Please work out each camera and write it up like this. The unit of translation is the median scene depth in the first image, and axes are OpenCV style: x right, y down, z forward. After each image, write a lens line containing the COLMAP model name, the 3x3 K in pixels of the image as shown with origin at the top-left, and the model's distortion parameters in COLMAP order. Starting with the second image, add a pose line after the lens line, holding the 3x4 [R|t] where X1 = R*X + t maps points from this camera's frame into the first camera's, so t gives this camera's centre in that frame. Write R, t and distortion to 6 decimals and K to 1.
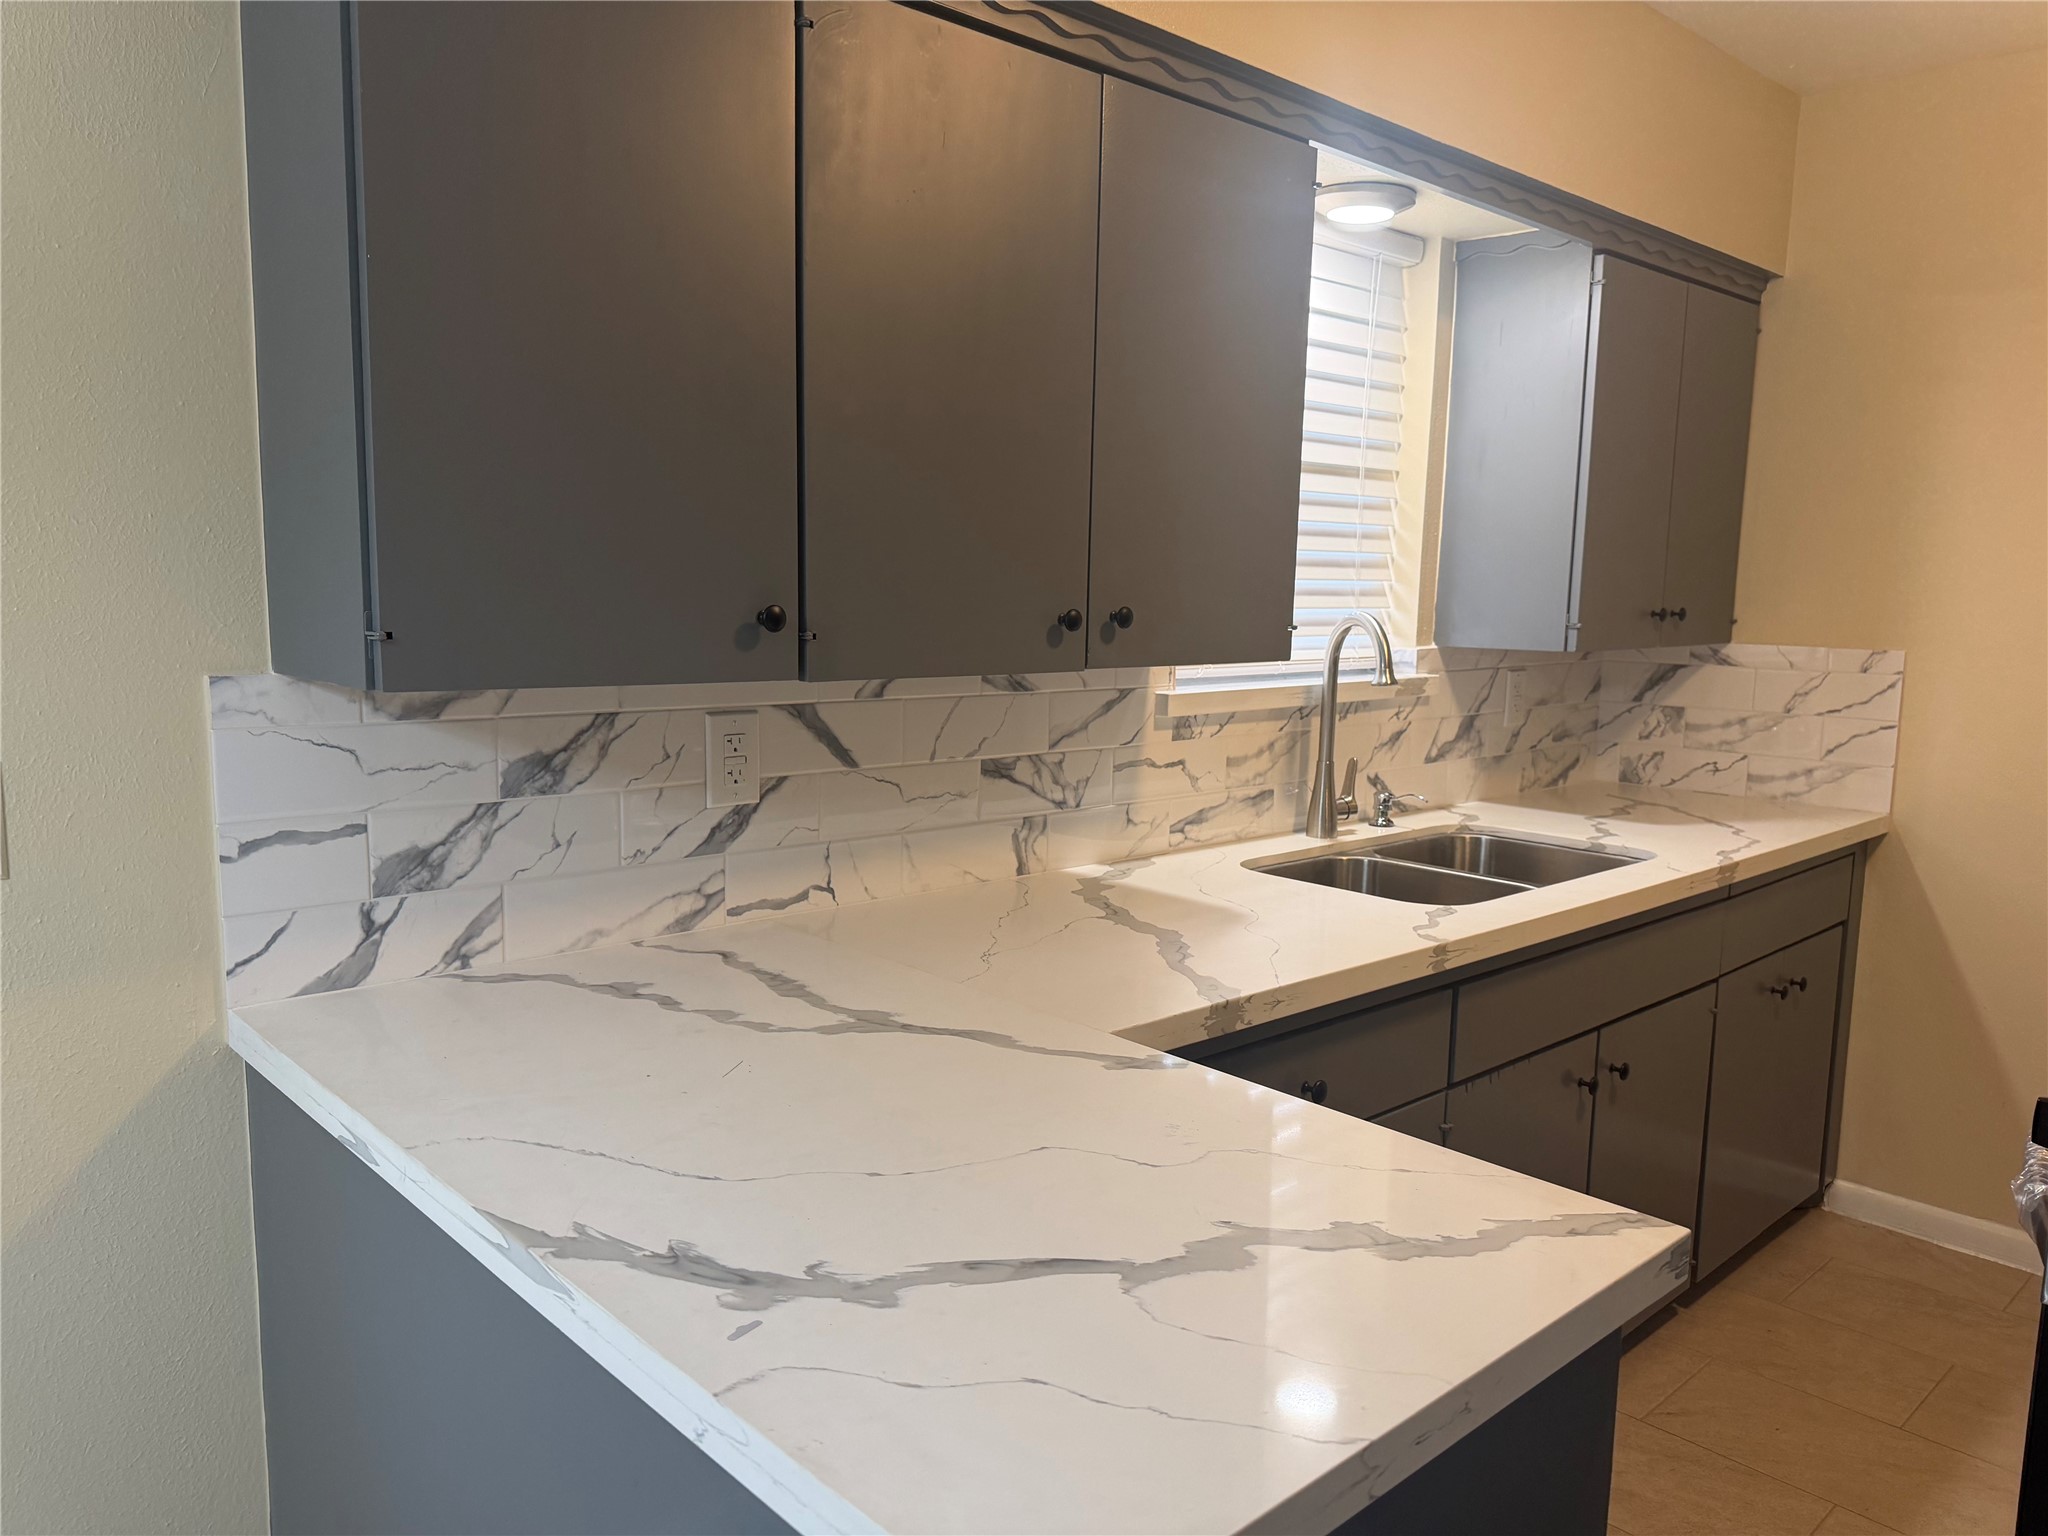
lens RADIAL K [[1438.2, 0, 1019.0], [0, 1438.2, 776.4], [0, 0, 1]] dist [0.106851, -0.182743]
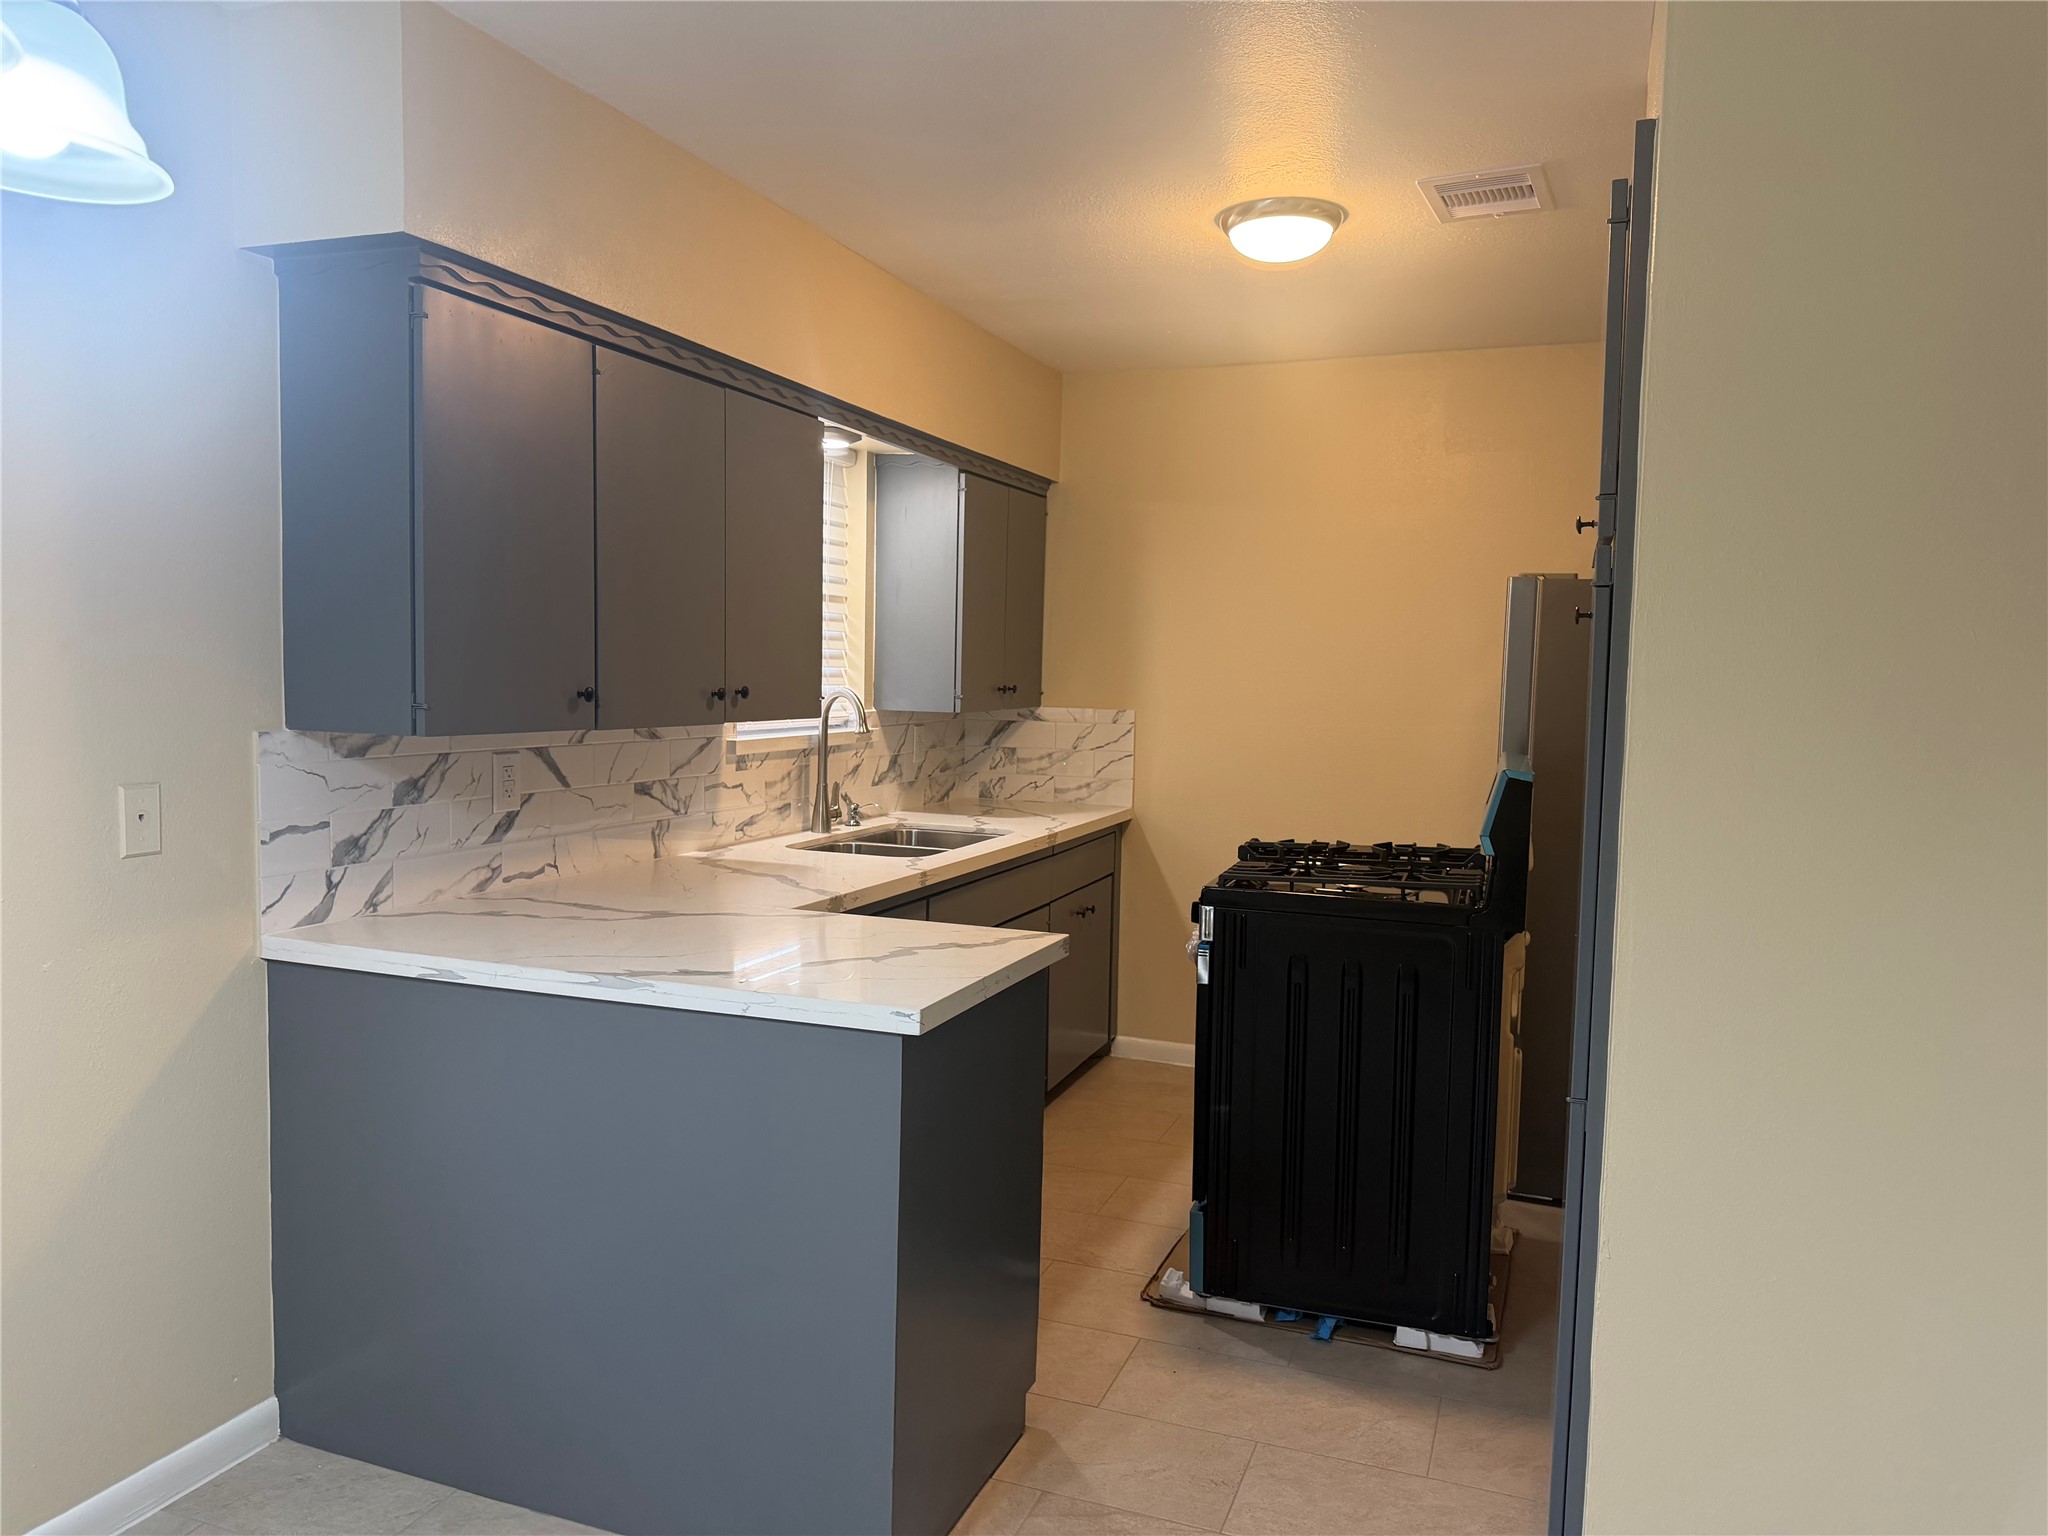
lens RADIAL K [[1438.2, 0, 1019.0], [0, 1438.2, 776.4], [0, 0, 1]] dist [0.106851, -0.182743]
pose [[0.896090, -0.031505, 0.442753, -0.307833], [0.052683, 0.997976, -0.035611, 0.052349], [-0.440735, 0.055236, 0.895936, -0.522685]]
